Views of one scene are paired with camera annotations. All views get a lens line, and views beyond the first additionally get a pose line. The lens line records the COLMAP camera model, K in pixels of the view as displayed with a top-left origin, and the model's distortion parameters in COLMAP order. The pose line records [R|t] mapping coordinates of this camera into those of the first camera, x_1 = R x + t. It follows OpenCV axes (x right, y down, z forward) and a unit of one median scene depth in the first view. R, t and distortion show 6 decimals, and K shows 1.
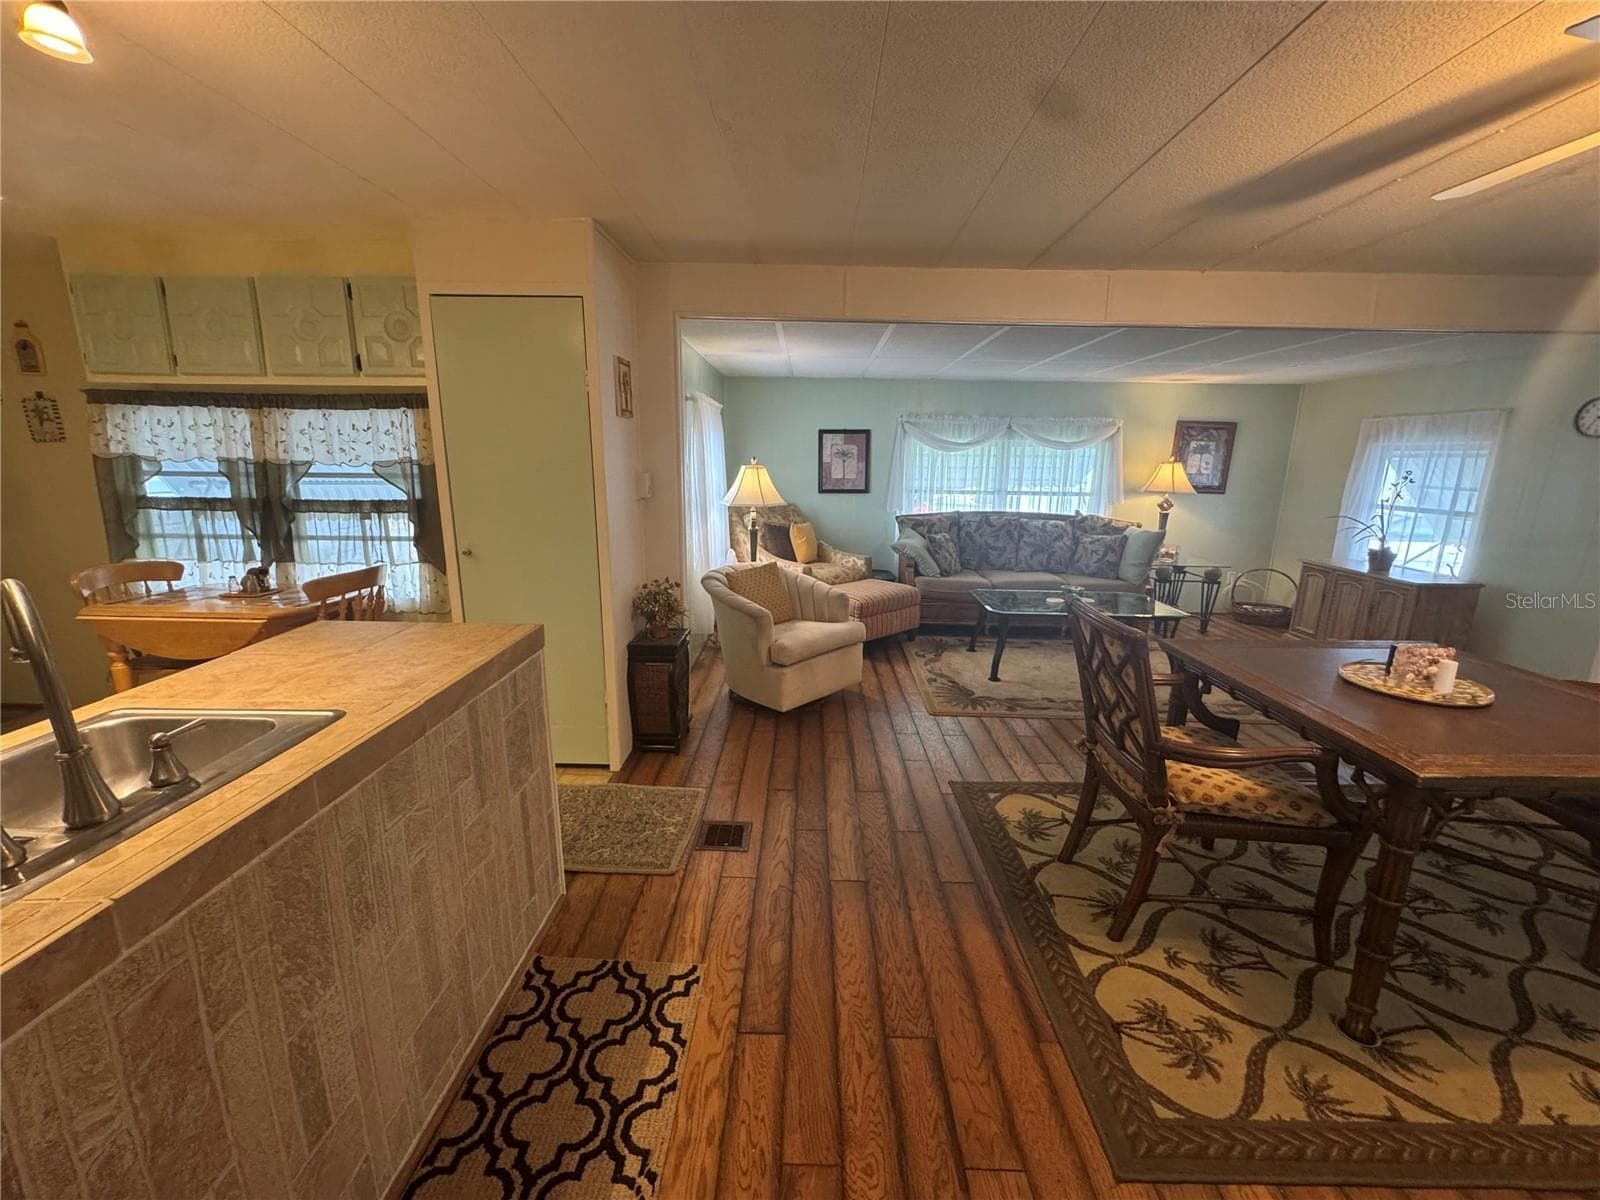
lens RADIAL K [[641.1, 0, 800.6], [0, 641.1, 600.7], [0, 0, 1]] dist [-0.005645, 0.000774]
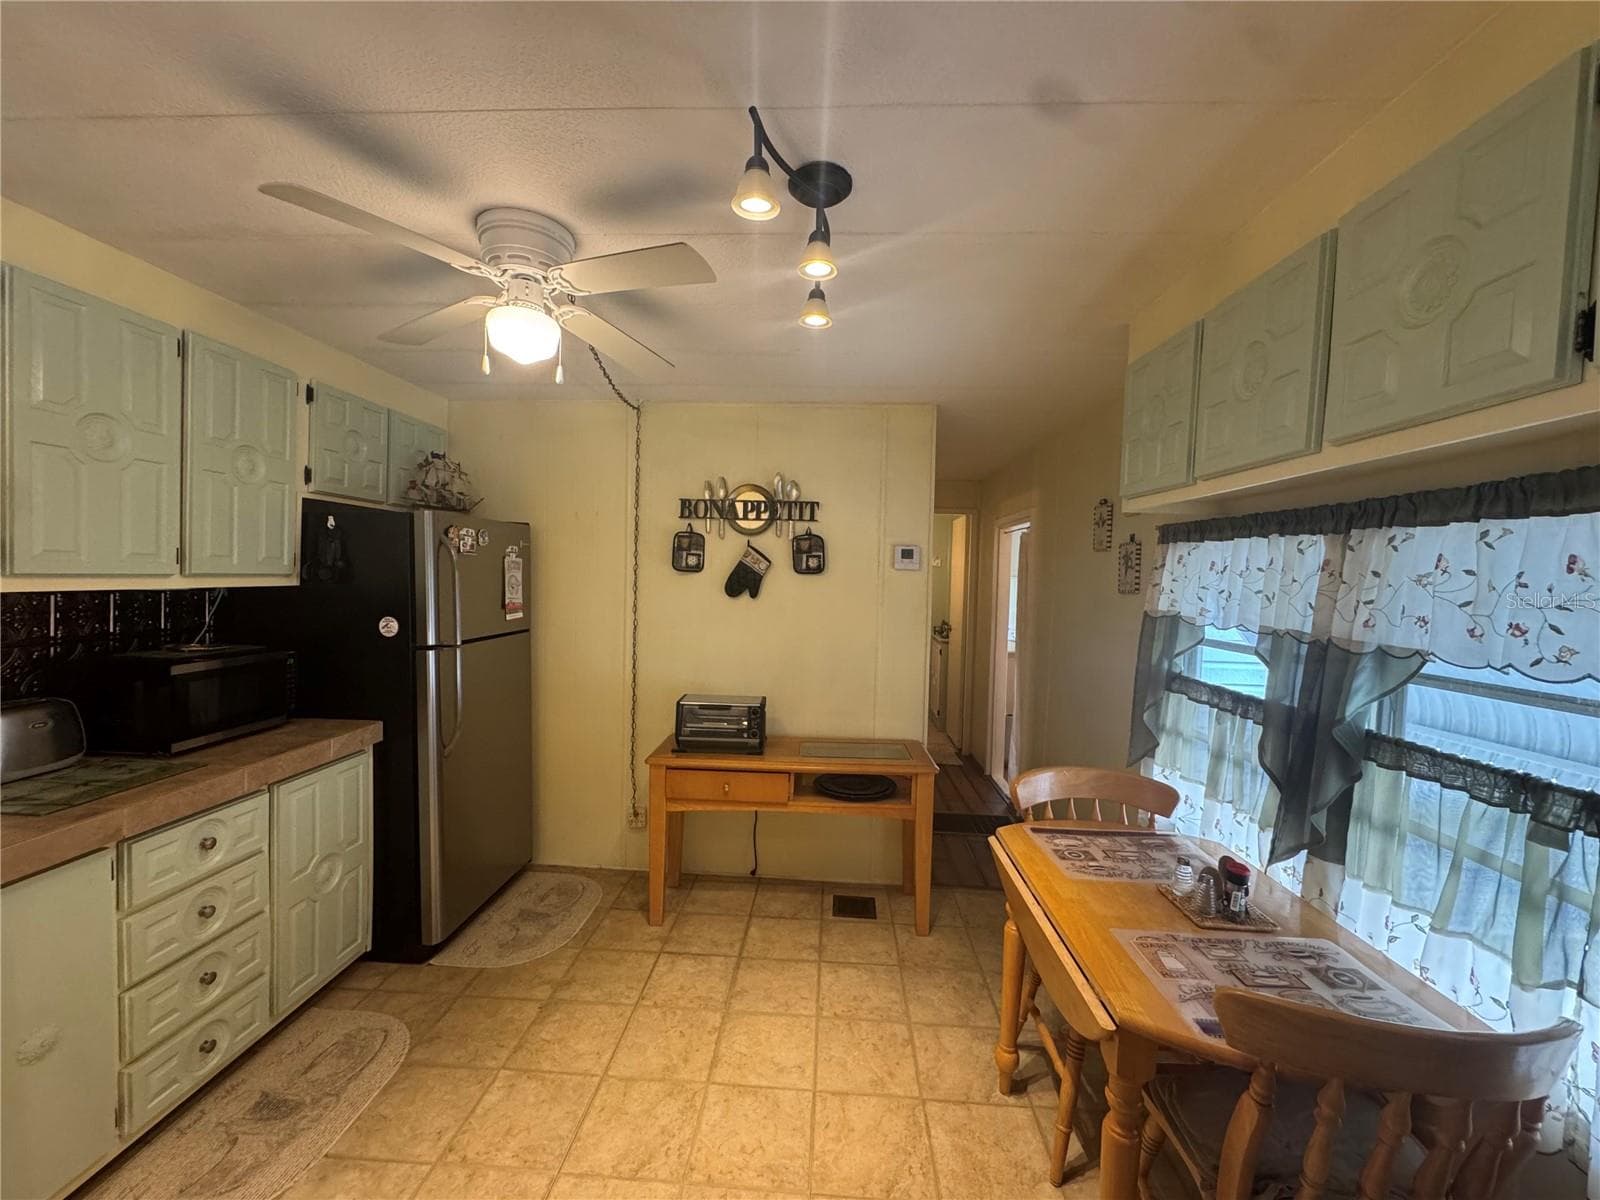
lens RADIAL K [[641.1, 0, 801.7], [0, 641.1, 599.4], [0, 0, 1]] dist [-0.005645, 0.000774]
pose [[-0.030832, 0.021695, -0.999289, -0.360957], [-0.249779, 0.967877, 0.028719, -0.165050], [0.967812, 0.250486, -0.024422, 0.630550]]
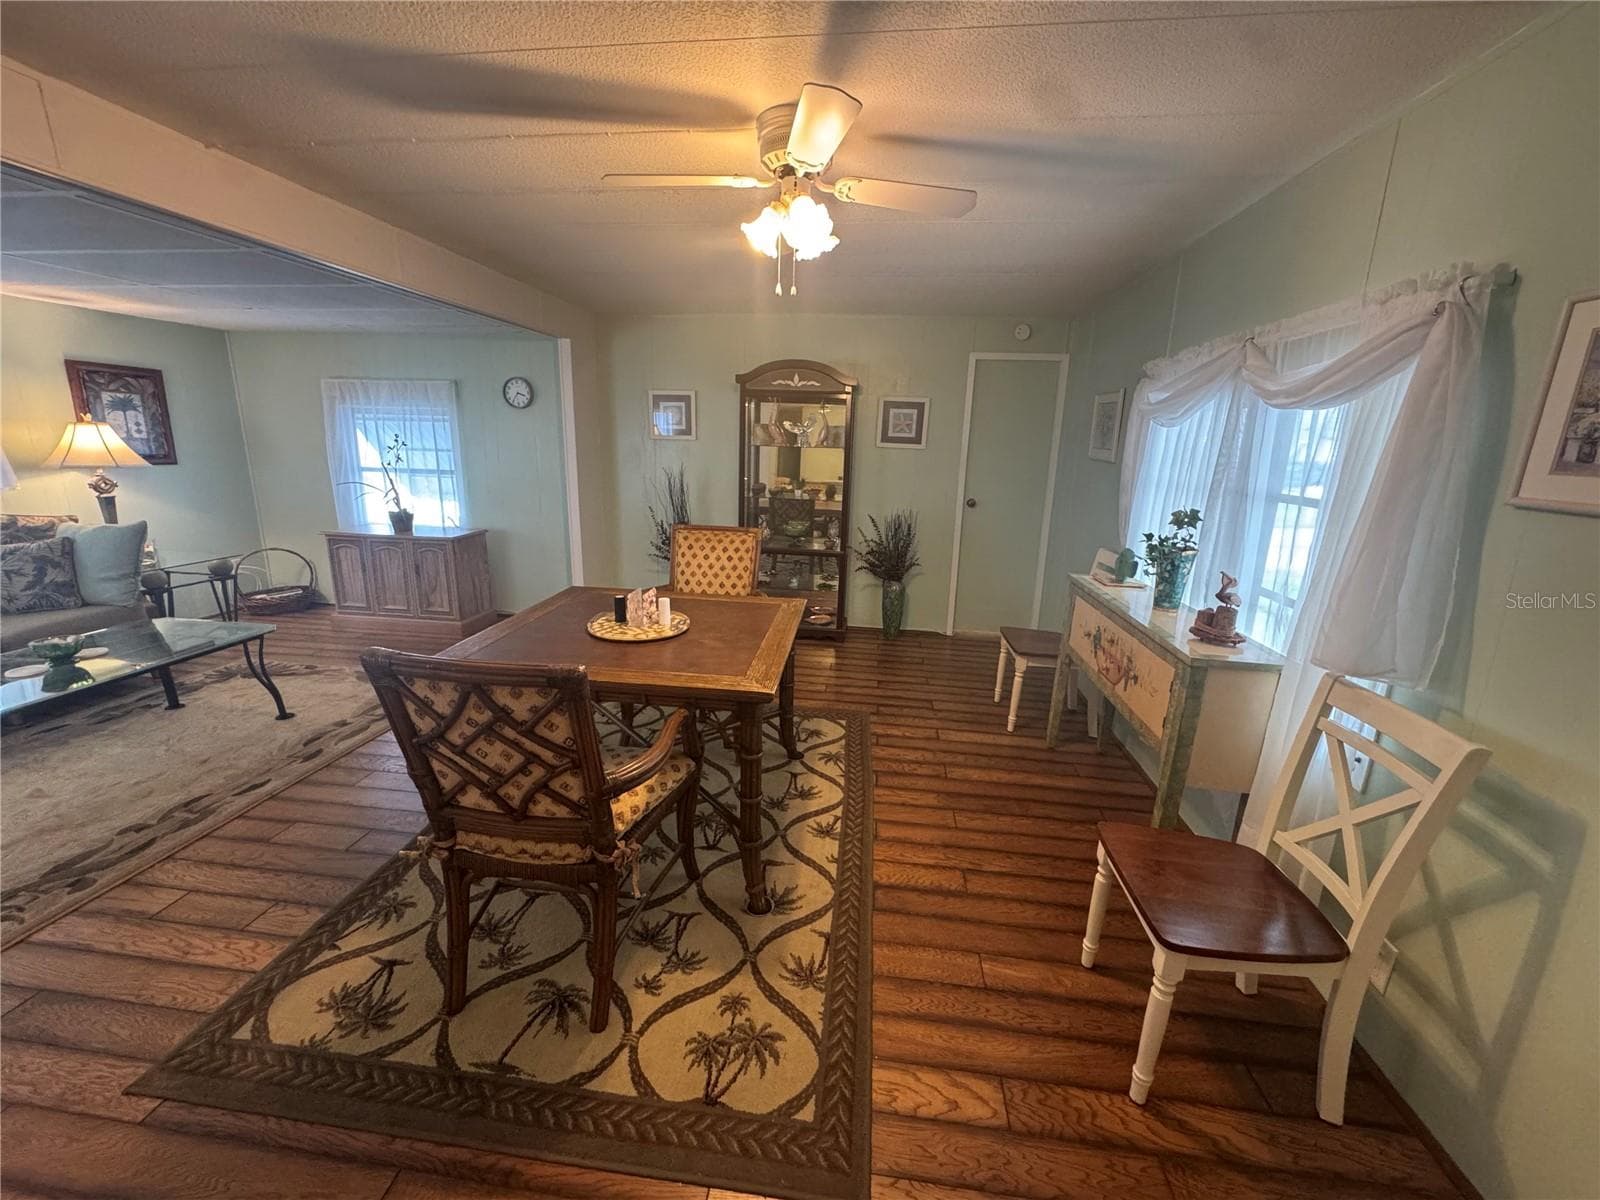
lens RADIAL K [[641.1, 0, 801.7], [0, 641.1, 600.3], [0, 0, 1]] dist [-0.005645, 0.000774]
pose [[0.103825, -0.254914, 0.961373, -0.078323], [0.194355, 0.953163, 0.231748, -0.079494], [-0.975421, 0.162787, 0.148506, 0.331130]]
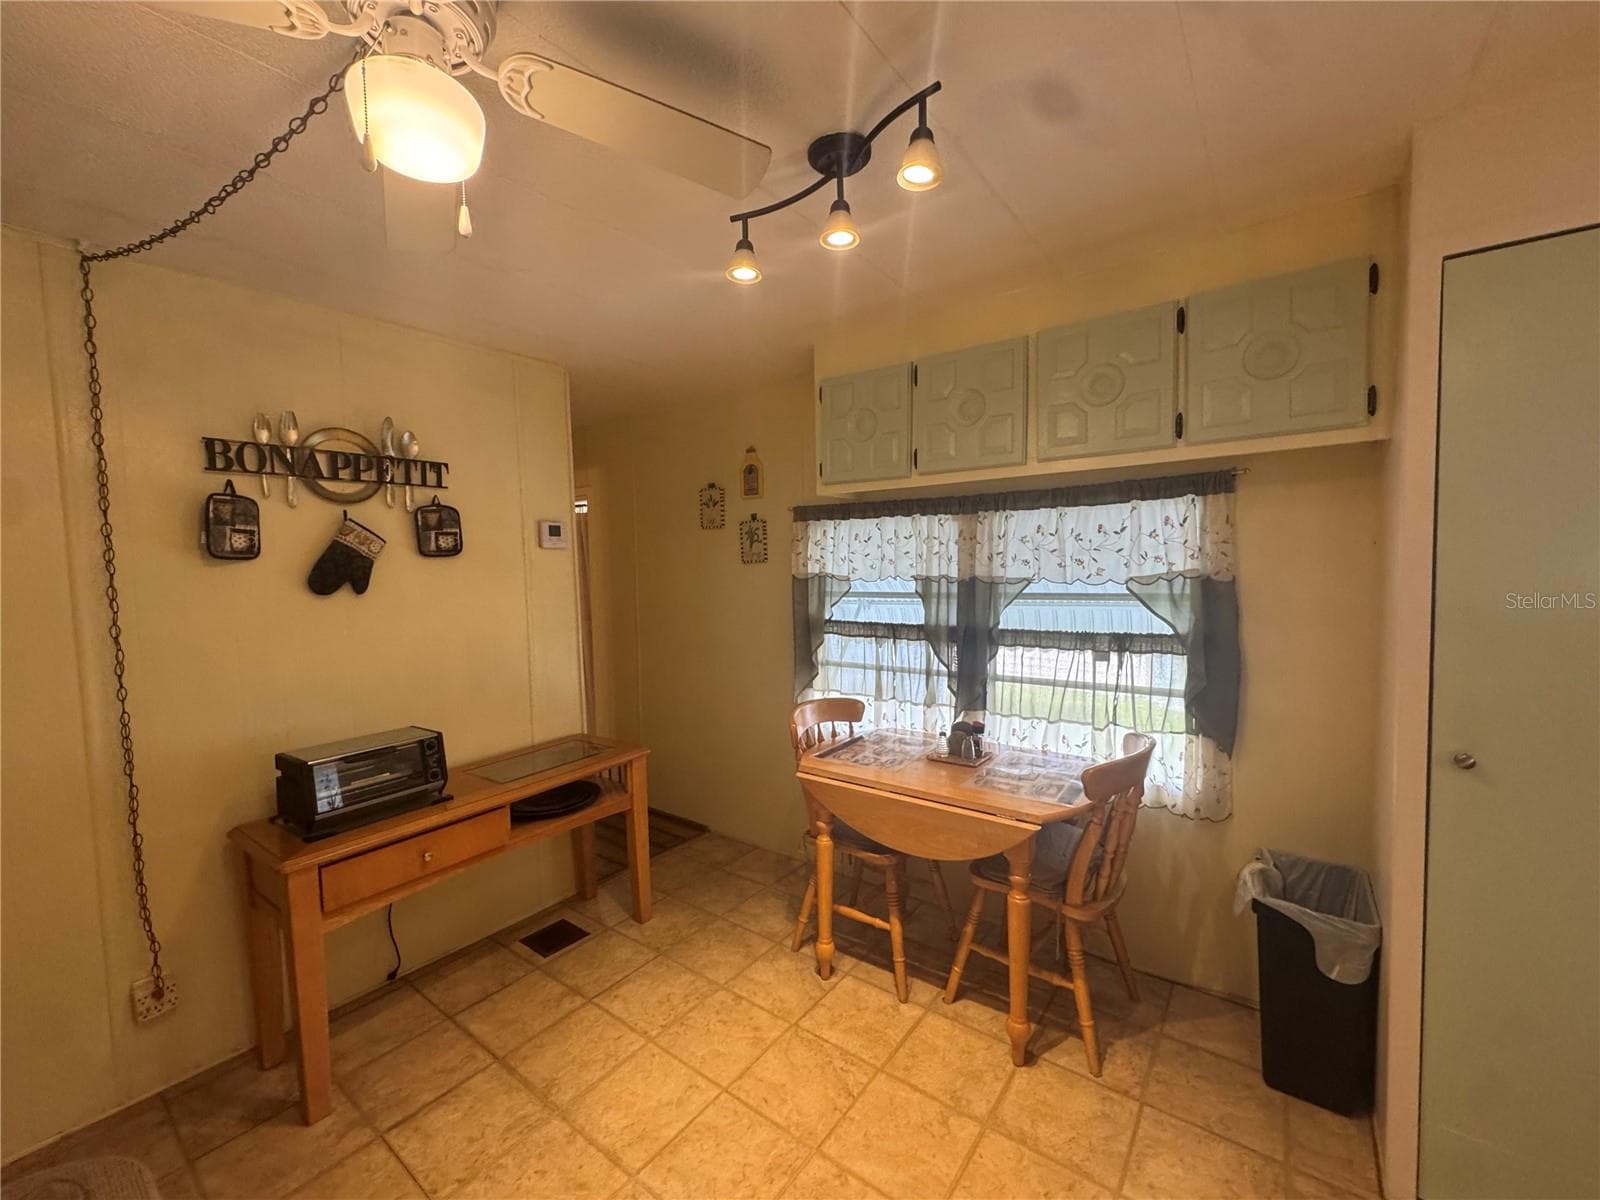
lens RADIAL K [[641.1, 0, 802.3], [0, 641.1, 598.6], [0, 0, 1]] dist [-0.005645, 0.000774]
pose [[0.812999, 0.000060, -0.582266, -0.554212], [-0.096956, 0.986053, -0.135276, -0.070642], [0.574137, 0.166433, 0.801665, 0.266089]]
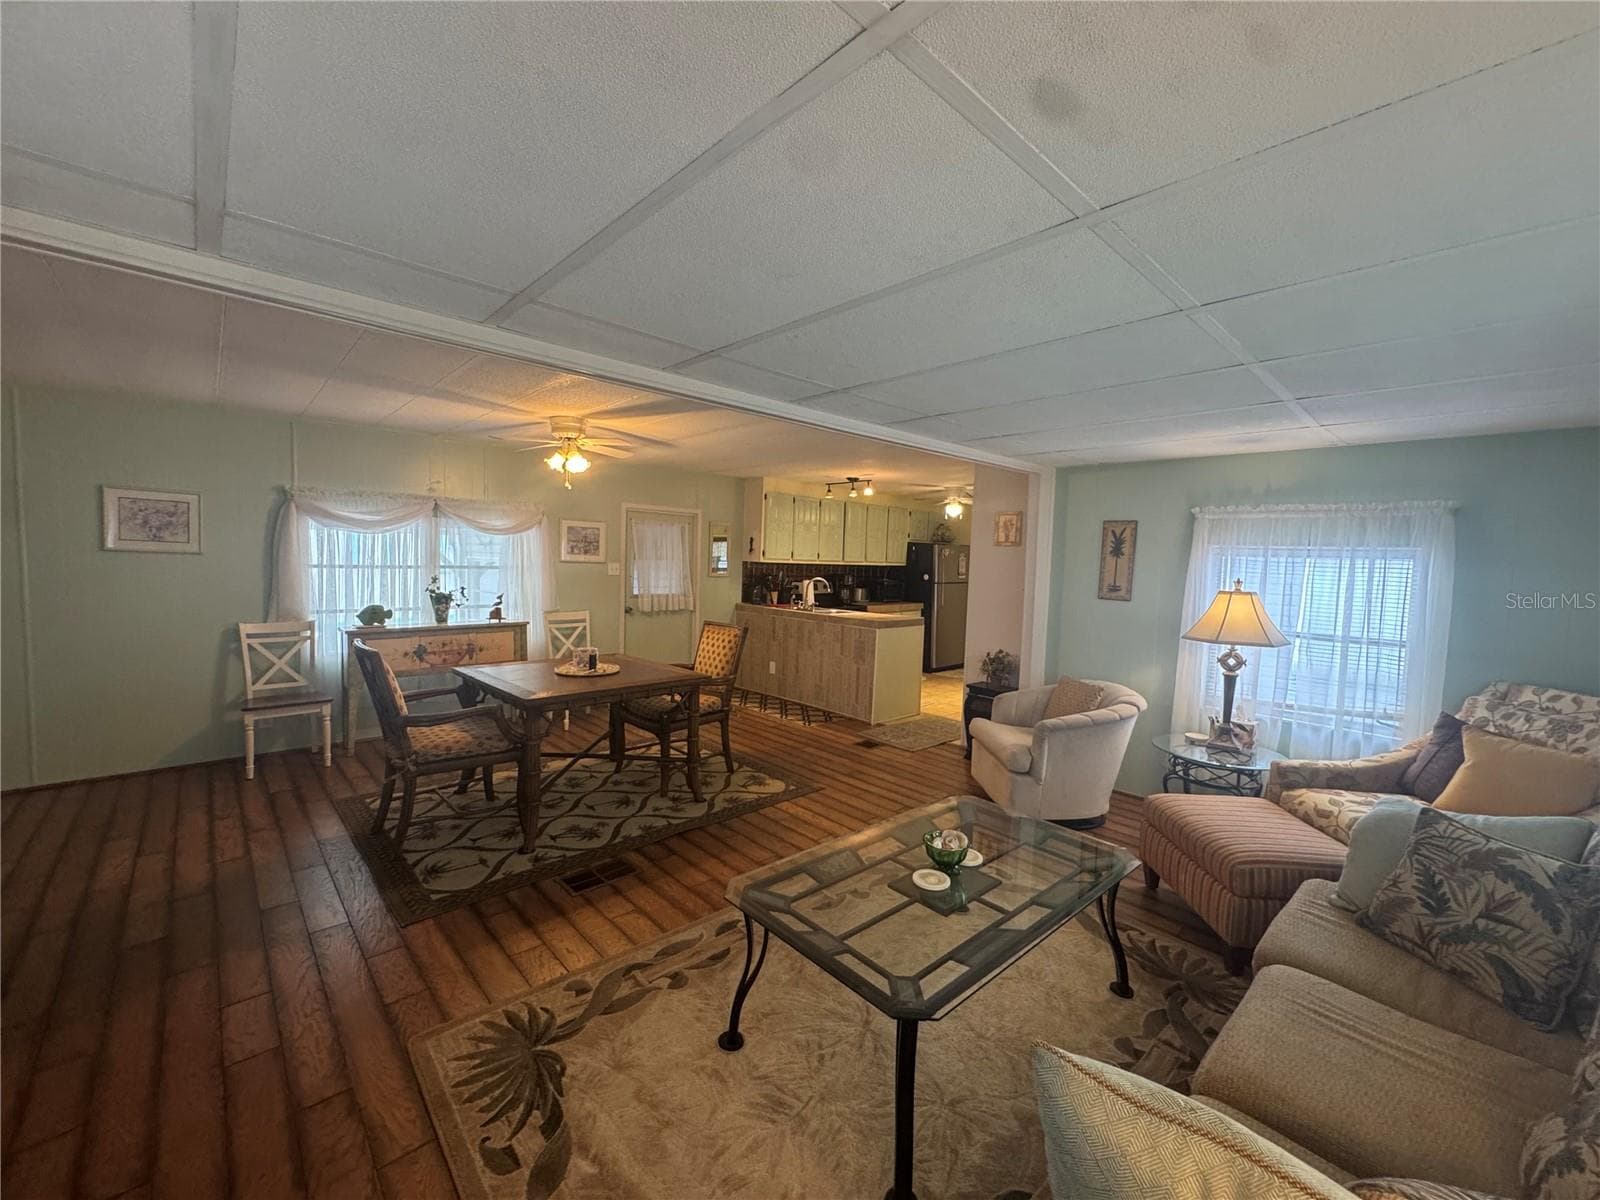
lens RADIAL K [[641.1, 0, 800.8], [0, 641.1, 603.0], [0, 0, 1]] dist [-0.005645, 0.000774]
pose [[-0.715669, 0.012332, -0.698331, 1.135291], [-0.194922, 0.956591, 0.216654, -0.364362], [0.670689, 0.291173, -0.682198, 1.647619]]
